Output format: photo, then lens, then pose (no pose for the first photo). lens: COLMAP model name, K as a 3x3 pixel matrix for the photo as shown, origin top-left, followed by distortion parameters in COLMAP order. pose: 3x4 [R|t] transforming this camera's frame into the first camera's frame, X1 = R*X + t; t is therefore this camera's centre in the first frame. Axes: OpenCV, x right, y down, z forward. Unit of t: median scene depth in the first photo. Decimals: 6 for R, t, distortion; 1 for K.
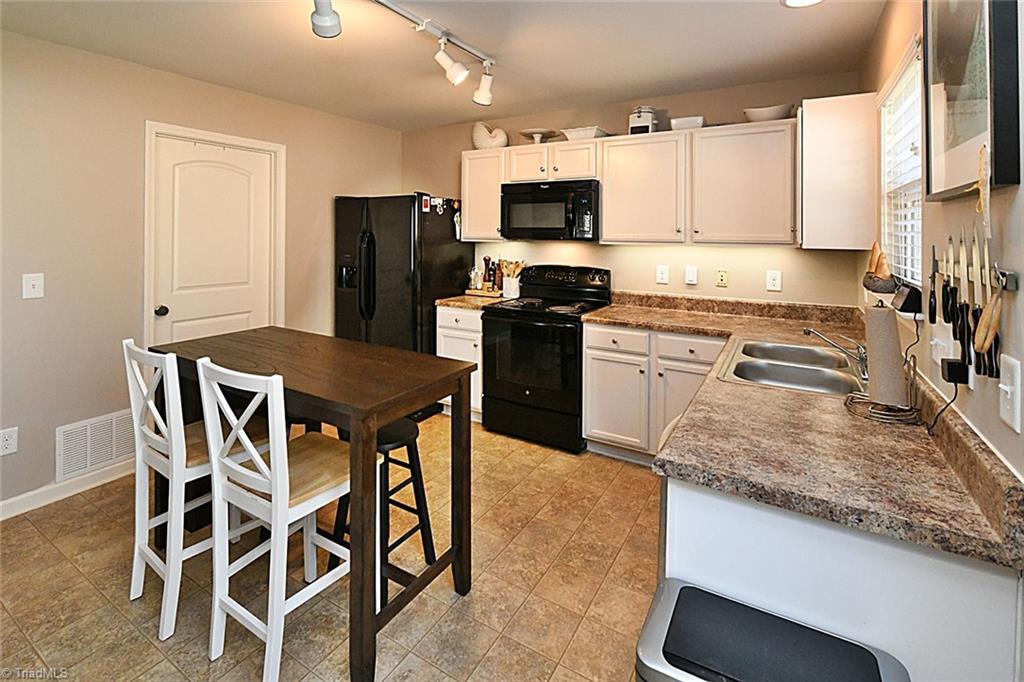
lens RADIAL K [[475.8, 0, 510.4], [0, 475.8, 238.5], [0, 0, 1]] dist [-0.003782, -0.000269]
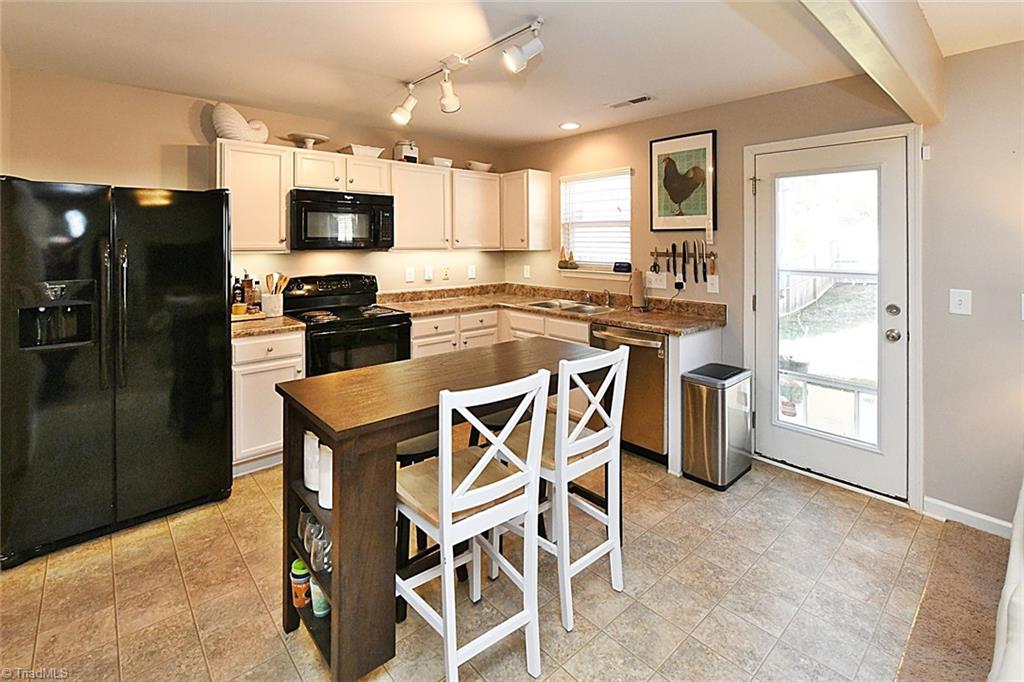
lens RADIAL K [[475.8, 0, 510.4], [0, 475.8, 238.5], [0, 0, 1]] dist [-0.003782, -0.000269]
pose [[0.293849, -0.000017, 0.955852, -0.830020], [0.011432, 0.999929, -0.003497, -0.013555], [-0.955784, 0.011955, 0.293828, 0.379699]]
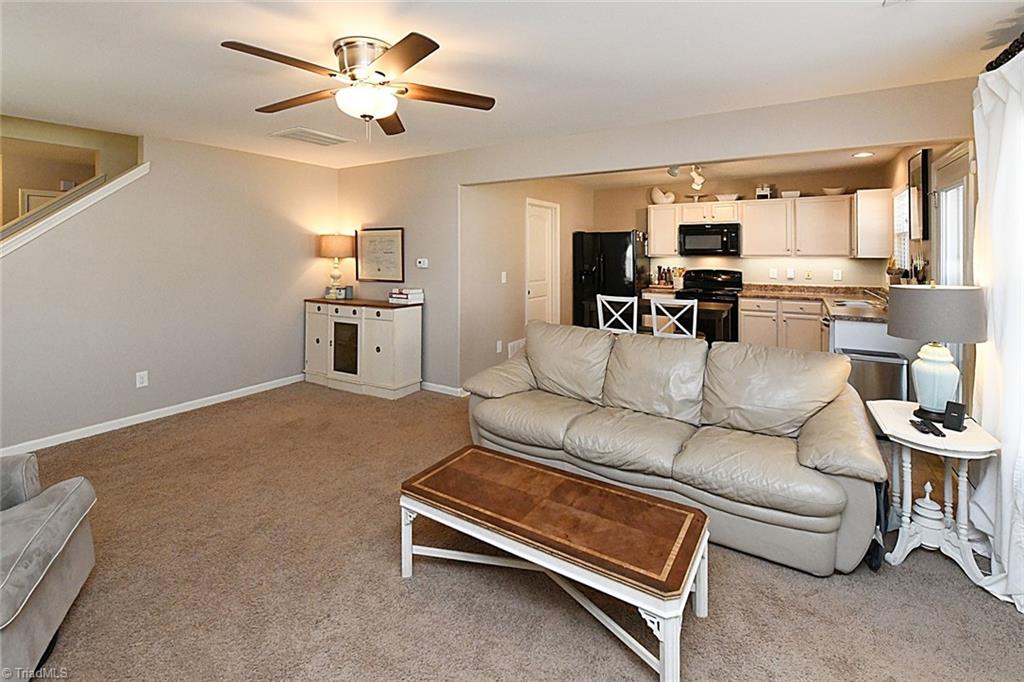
lens RADIAL K [[465.9, 0, 512.9], [0, 465.9, 253.6], [0, 0, 1]] dist [0.003378, 0.000458]
pose [[0.999835, -0.008039, -0.016267, -0.680635], [0.007926, 0.999944, -0.007008, 0.003010], [0.016322, 0.006878, 0.999843, -0.855520]]
